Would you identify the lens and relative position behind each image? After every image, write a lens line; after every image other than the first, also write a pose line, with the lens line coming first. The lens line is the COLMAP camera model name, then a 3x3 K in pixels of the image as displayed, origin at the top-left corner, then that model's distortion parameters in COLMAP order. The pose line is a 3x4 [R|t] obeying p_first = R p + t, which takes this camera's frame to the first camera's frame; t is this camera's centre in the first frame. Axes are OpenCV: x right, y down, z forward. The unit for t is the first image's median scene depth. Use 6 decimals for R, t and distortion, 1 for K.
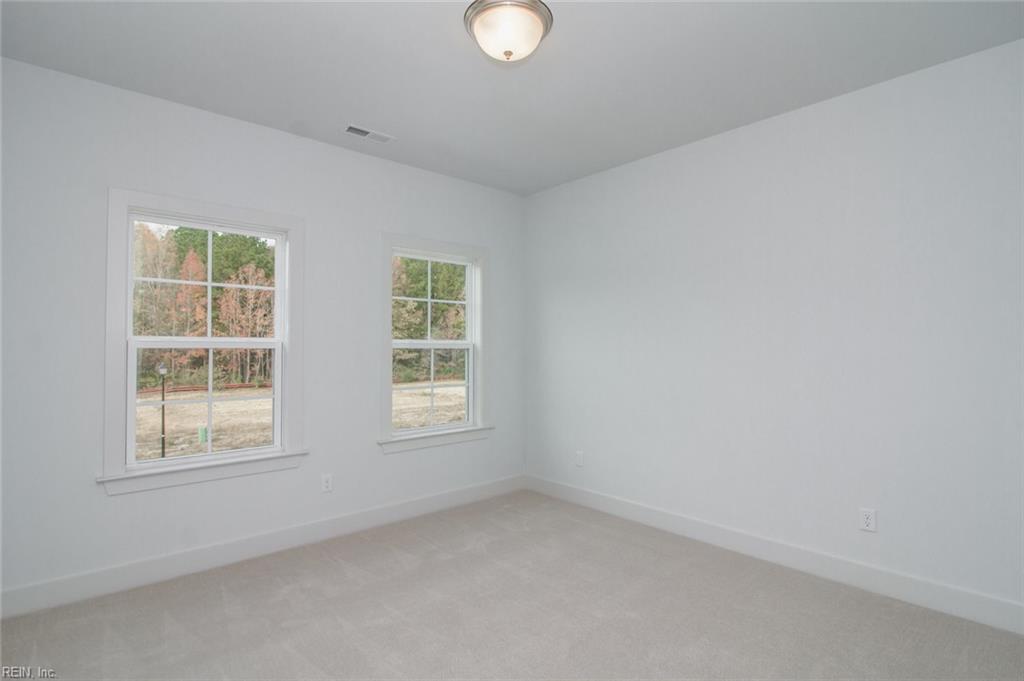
lens RADIAL K [[500.2, 0, 519.2], [0, 500.2, 337.7], [0, 0, 1]] dist [-0.000956, -0.000313]
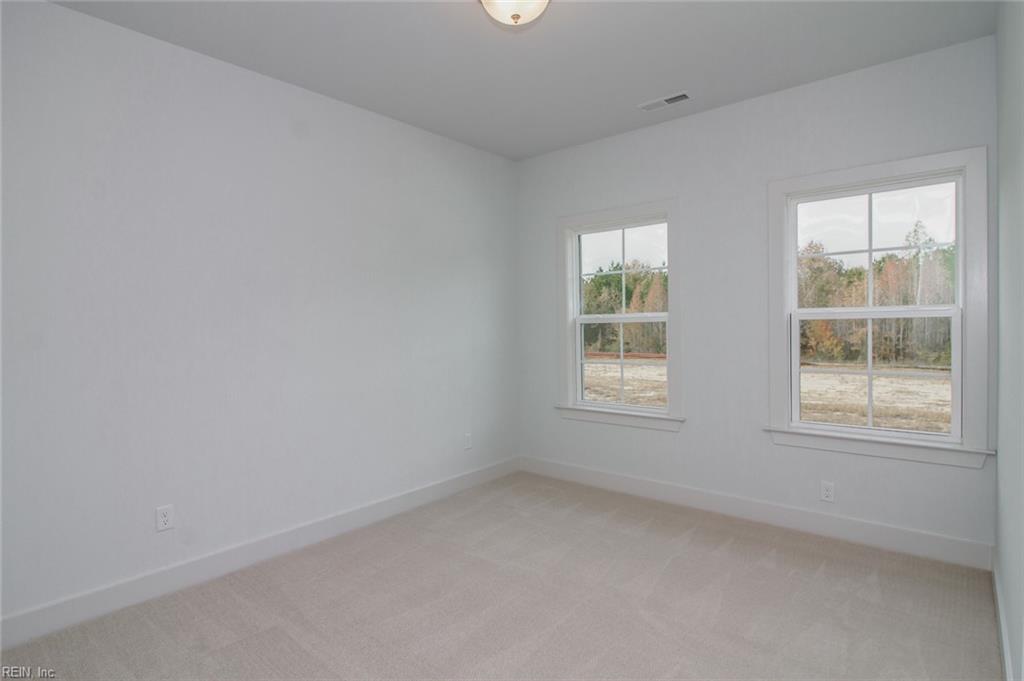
lens RADIAL K [[500.2, 0, 519.2], [0, 500.2, 337.7], [0, 0, 1]] dist [-0.000956, -0.000313]
pose [[0.180452, 0.026140, -0.983236, 0.545716], [0.036284, 0.998789, 0.033213, 0.006741], [0.982914, -0.041669, 0.179285, 0.469927]]
